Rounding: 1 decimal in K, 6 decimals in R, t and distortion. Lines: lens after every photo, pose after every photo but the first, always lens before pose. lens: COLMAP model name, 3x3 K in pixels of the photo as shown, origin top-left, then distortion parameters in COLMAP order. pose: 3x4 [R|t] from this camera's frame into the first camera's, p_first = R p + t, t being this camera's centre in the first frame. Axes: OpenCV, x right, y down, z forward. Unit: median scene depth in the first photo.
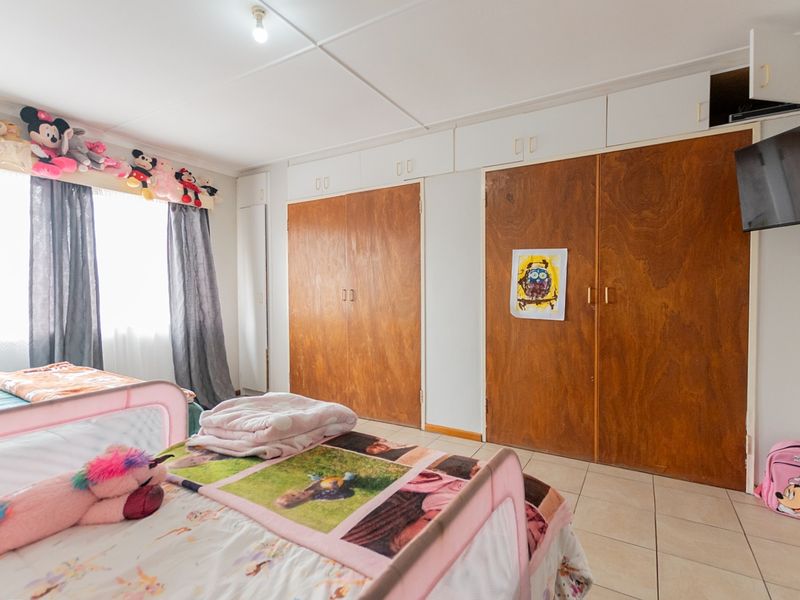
lens RADIAL K [[395.9, 0, 400.8], [0, 395.9, 300.1], [0, 0, 1]] dist [0.003161, -0.000912]
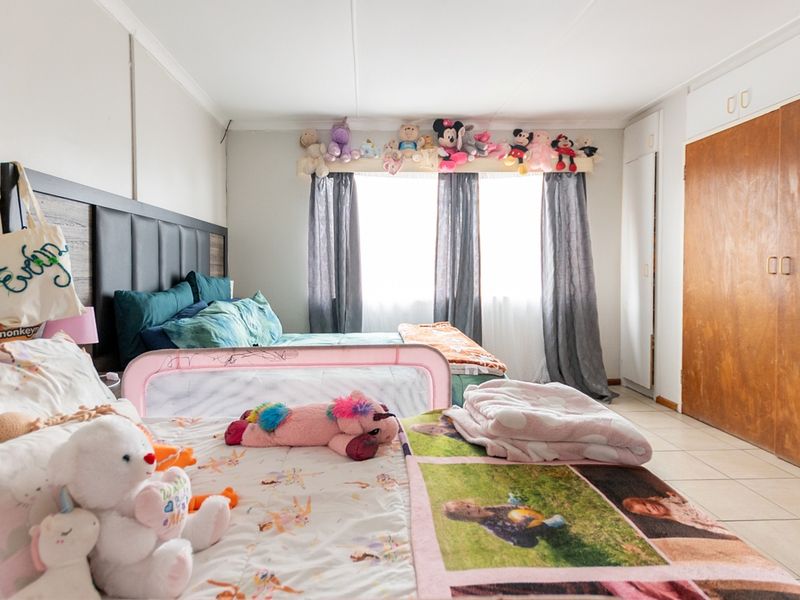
lens RADIAL K [[422.3, 0, 379.8], [0, 422.3, 272.9], [0, 0, 1]] dist [0.010233, -0.003183]
pose [[0.540906, 0.008362, -0.841041, 0.103360], [-0.009404, 0.999948, 0.003895, 0.002759], [0.841031, 0.005802, 0.540957, 0.106587]]
